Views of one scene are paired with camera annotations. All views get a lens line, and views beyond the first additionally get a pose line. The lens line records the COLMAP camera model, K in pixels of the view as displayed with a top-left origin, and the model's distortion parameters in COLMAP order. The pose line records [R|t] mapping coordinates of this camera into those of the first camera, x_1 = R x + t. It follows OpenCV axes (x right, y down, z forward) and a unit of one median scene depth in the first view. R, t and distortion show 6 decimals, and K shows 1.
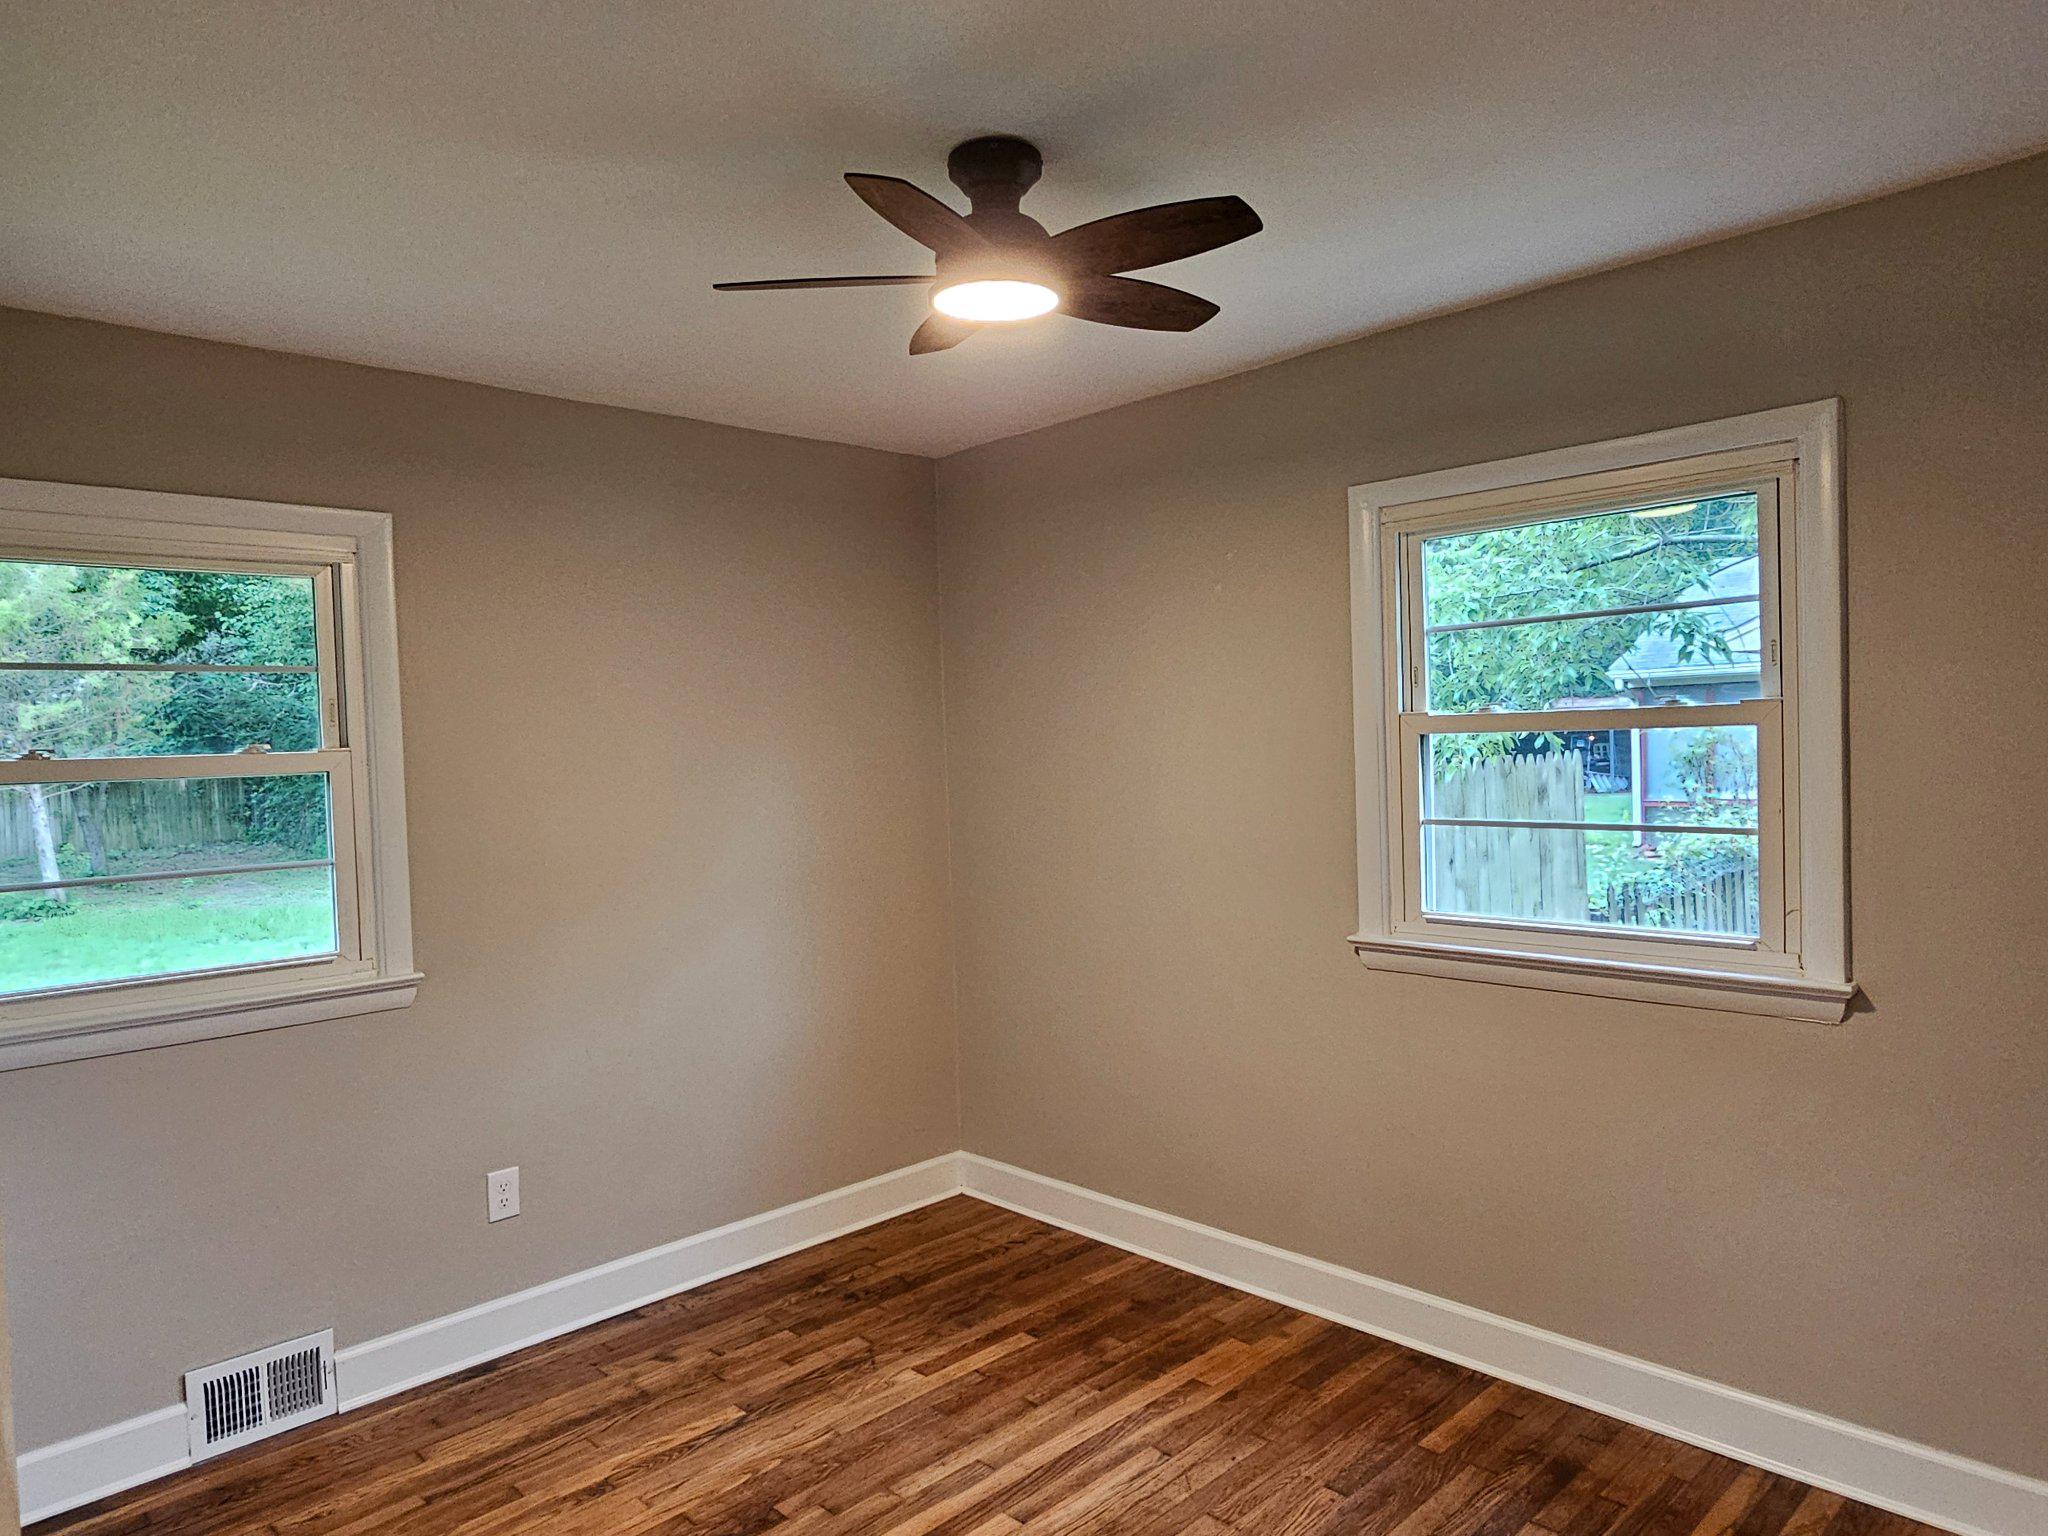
lens RADIAL K [[1295.8, 0, 1024.0], [0, 1295.8, 768.0], [0, 0, 1]] dist [-0.003561, -0.000364]
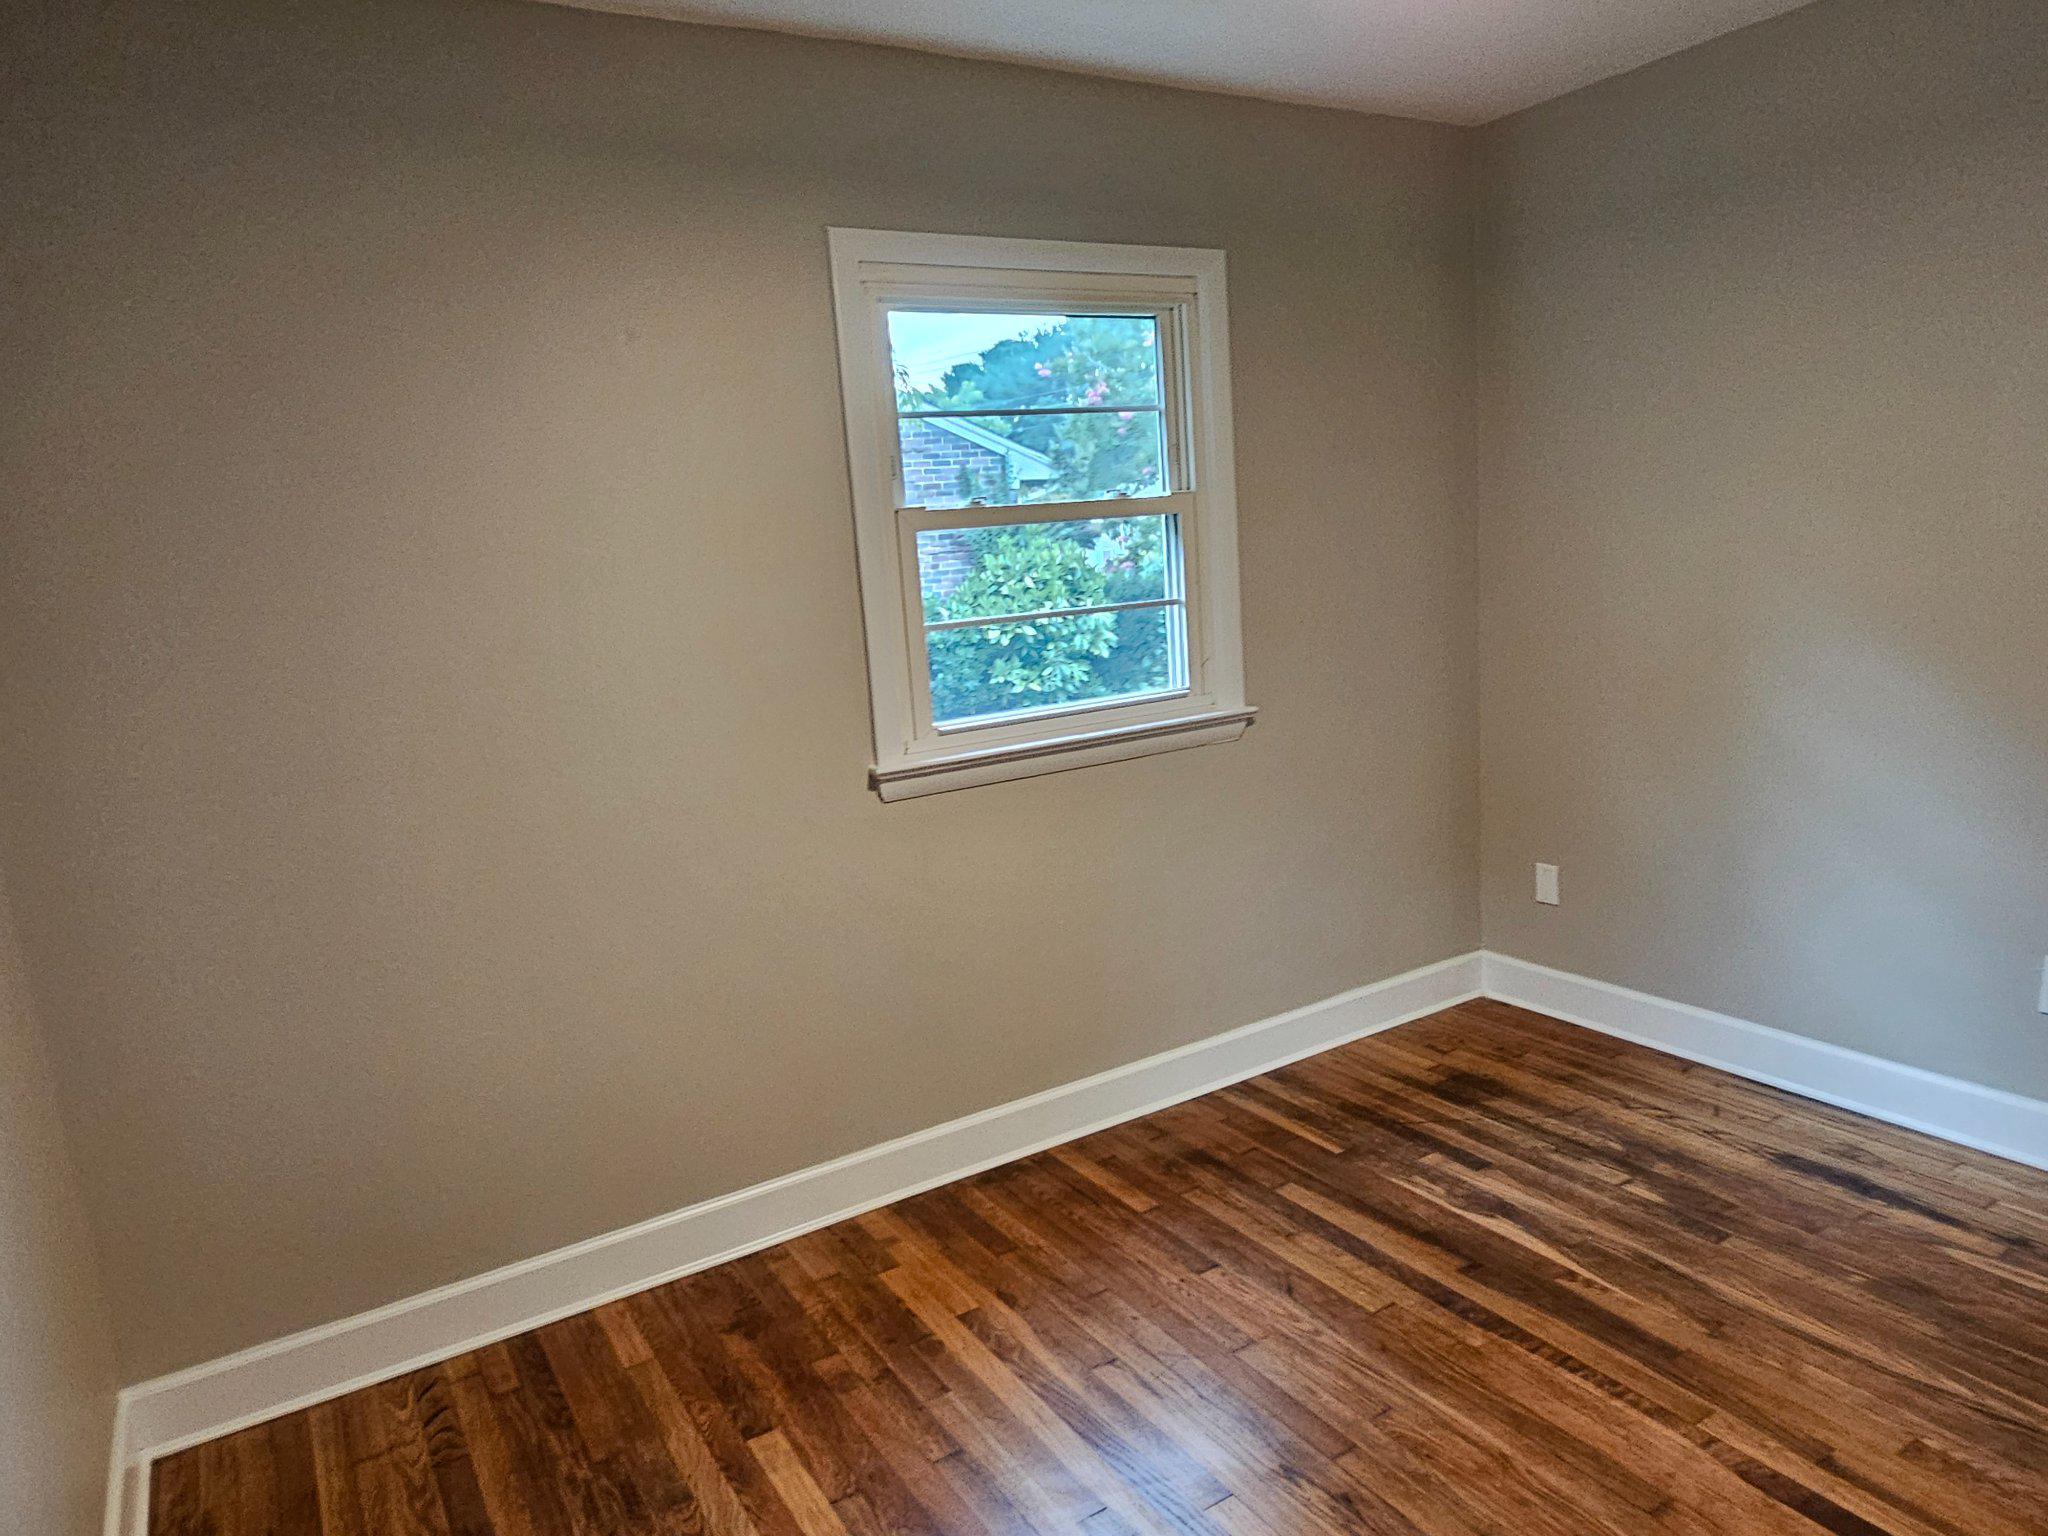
lens RADIAL K [[1295.8, 0, 1024.0], [0, 1295.8, 768.0], [0, 0, 1]] dist [-0.003561, -0.000364]
pose [[0.237425, -0.160466, 0.958061, -0.593932], [0.085190, 0.985901, 0.144018, 0.013294], [-0.967663, 0.047424, 0.247748, 0.740729]]
